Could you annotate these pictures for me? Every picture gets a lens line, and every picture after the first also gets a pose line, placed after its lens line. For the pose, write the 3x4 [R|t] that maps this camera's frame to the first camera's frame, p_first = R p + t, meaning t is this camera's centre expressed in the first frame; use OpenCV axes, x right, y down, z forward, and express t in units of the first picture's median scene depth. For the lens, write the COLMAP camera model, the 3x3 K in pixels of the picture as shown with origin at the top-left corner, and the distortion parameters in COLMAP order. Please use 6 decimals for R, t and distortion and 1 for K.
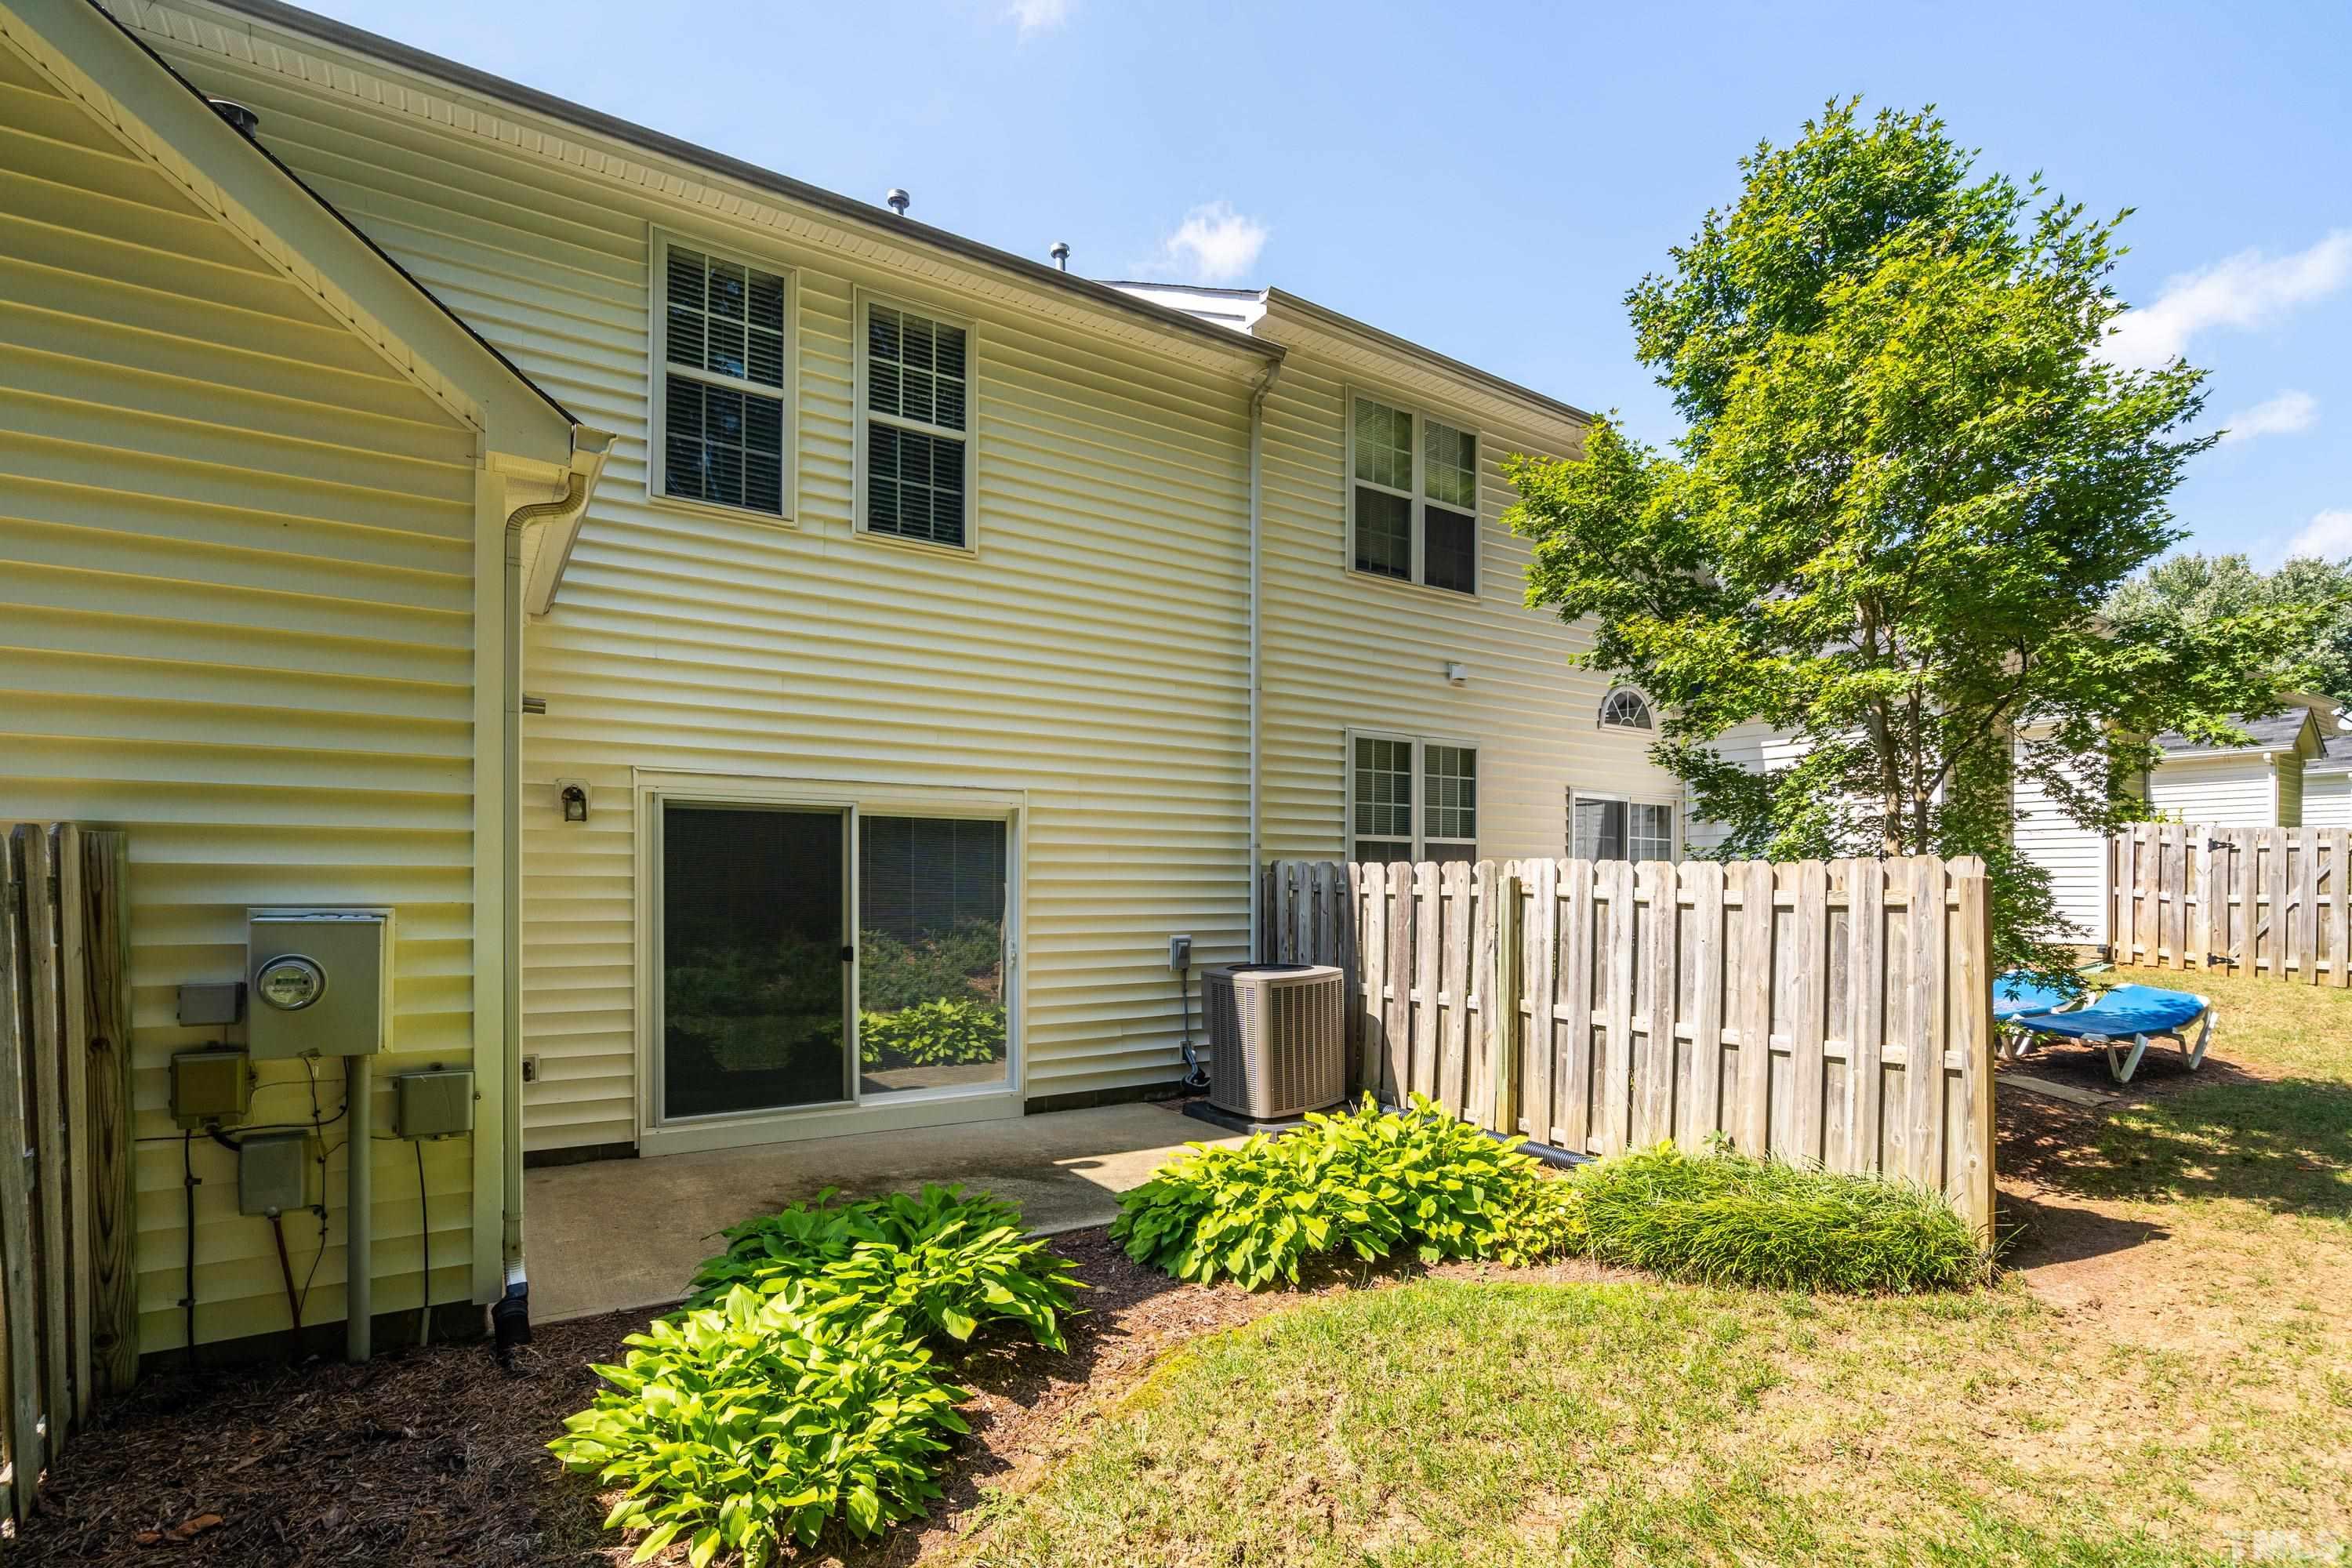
lens RADIAL K [[1118.4, 0, 1177.2], [0, 1118.4, 797.9], [0, 0, 1]] dist [-0.005954, 0.000464]
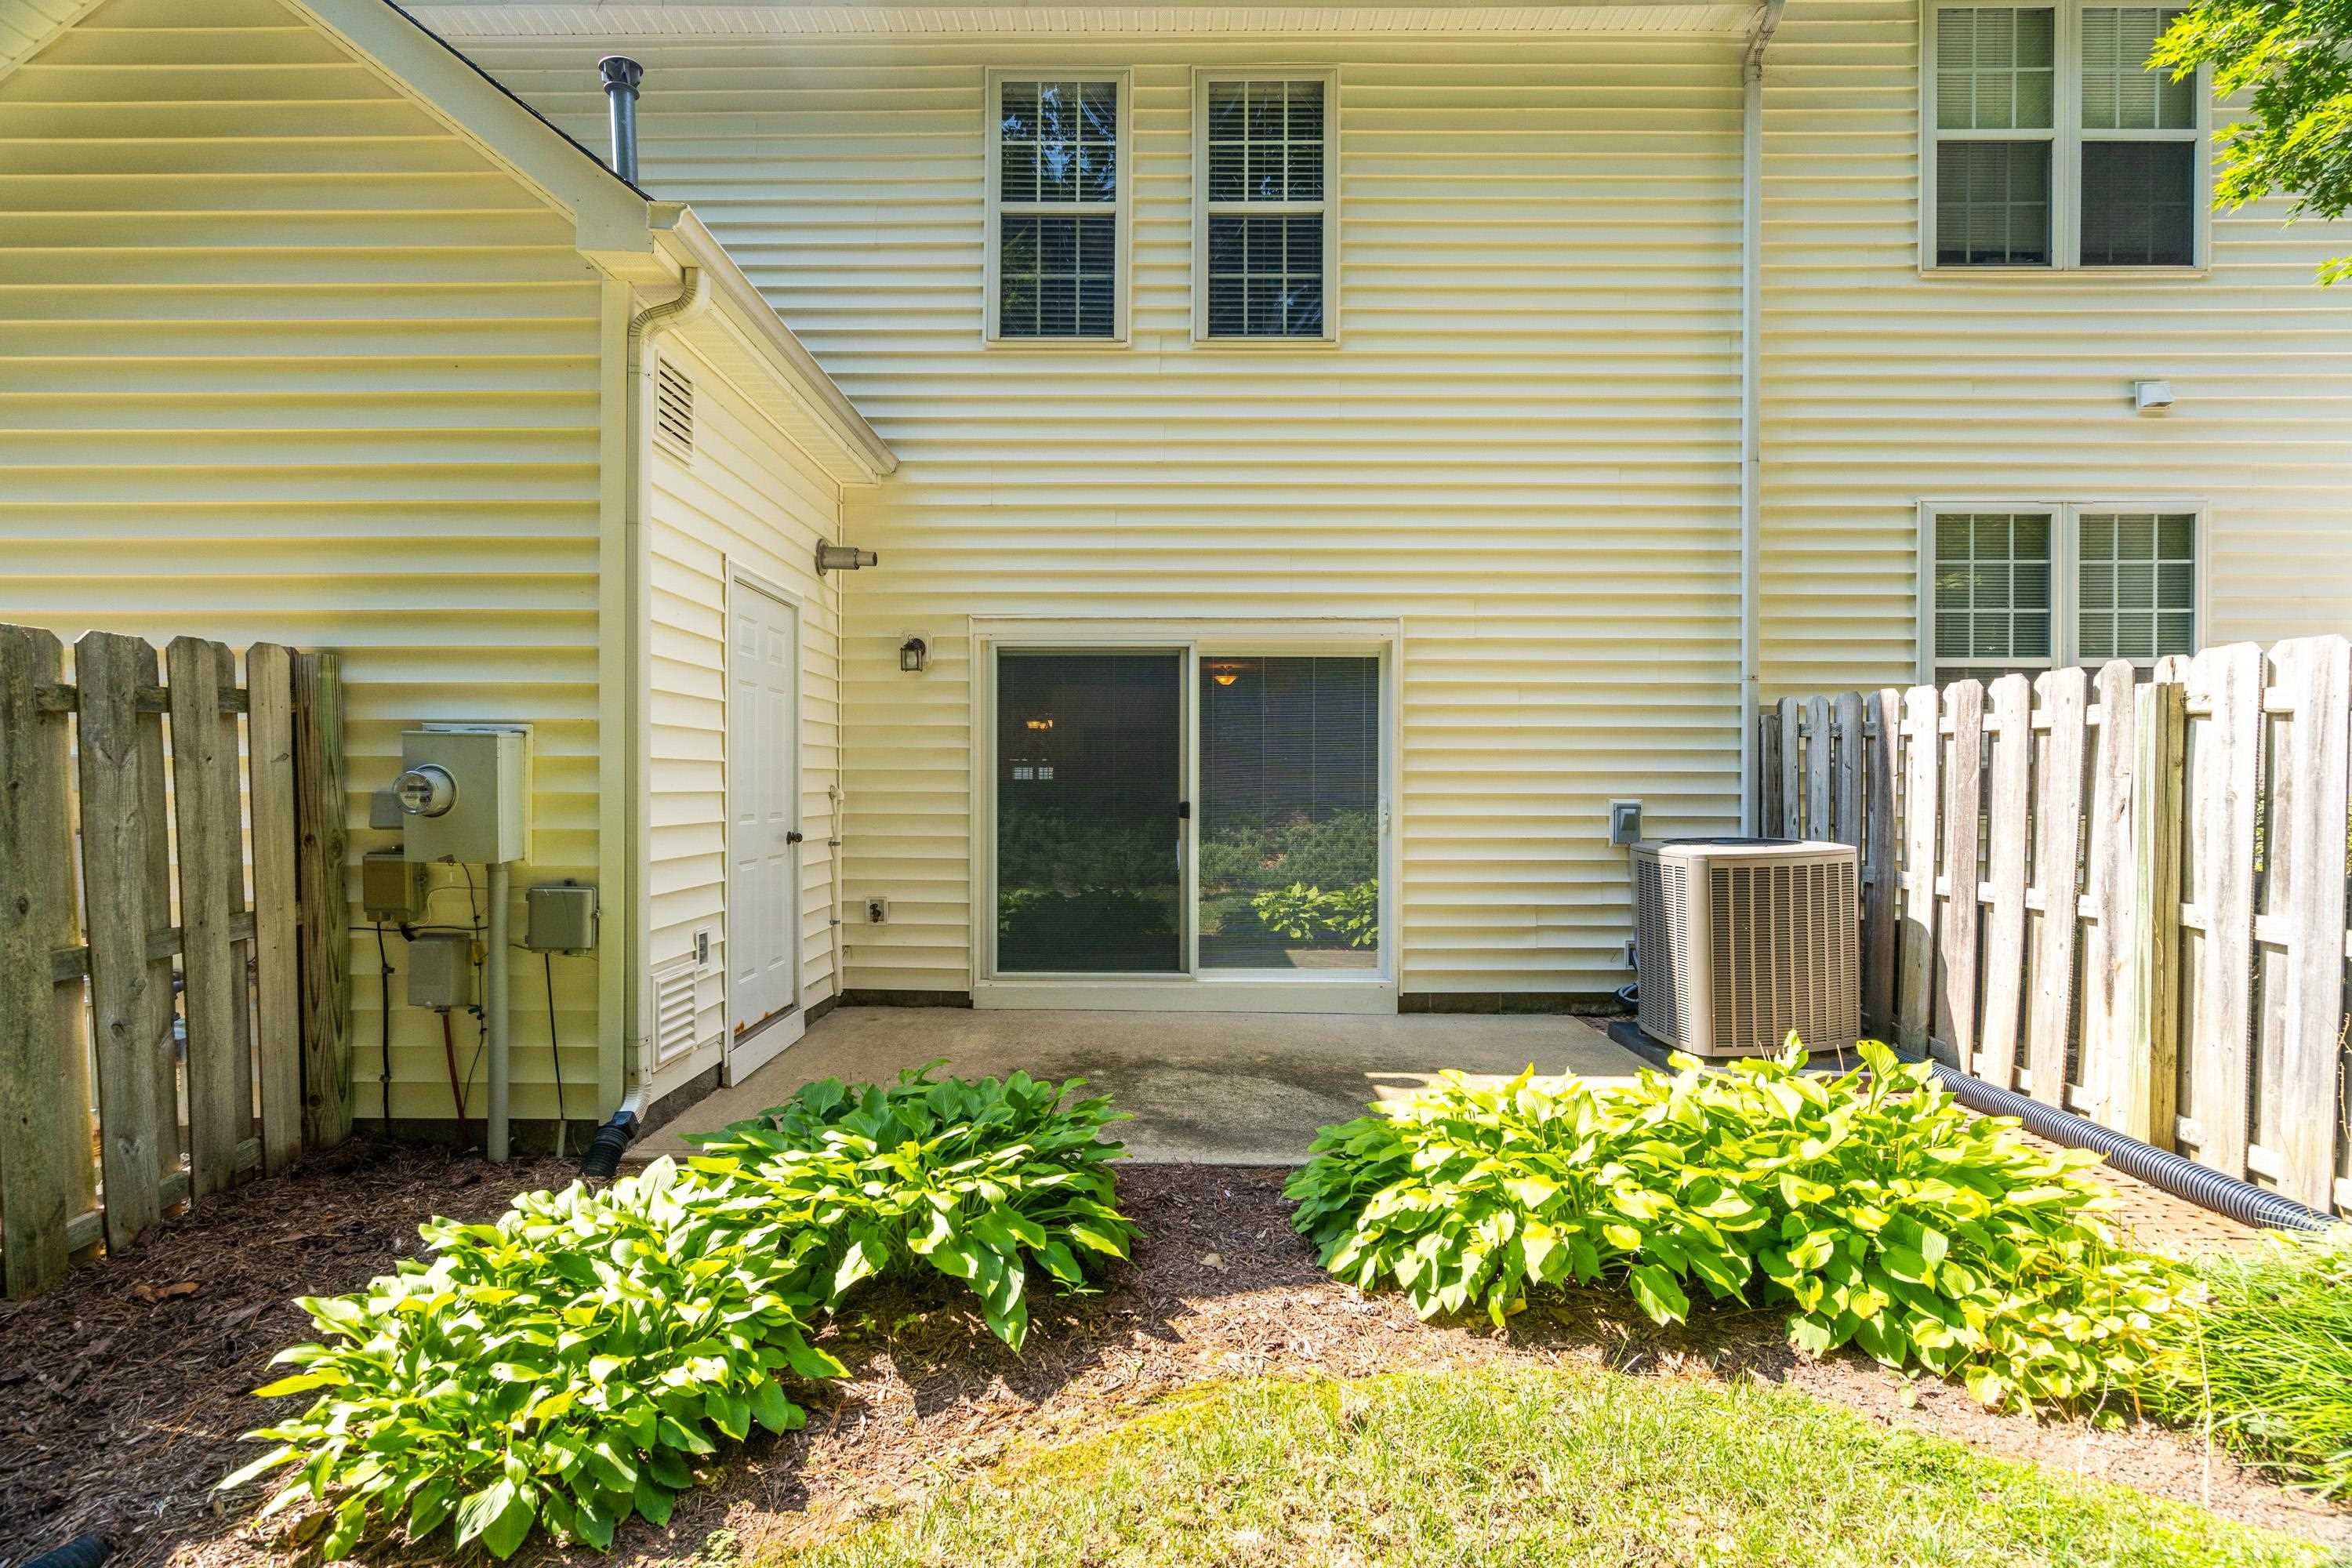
lens RADIAL K [[1094.9, 0, 1162.2], [0, 1094.9, 731.1], [0, 0, 1]] dist [-0.002146, 0.000760]
pose [[0.834585, -0.026262, -0.550253, 0.193952], [0.042423, 0.998961, 0.016667, 0.067807], [0.549243, -0.037254, 0.834832, 0.289769]]
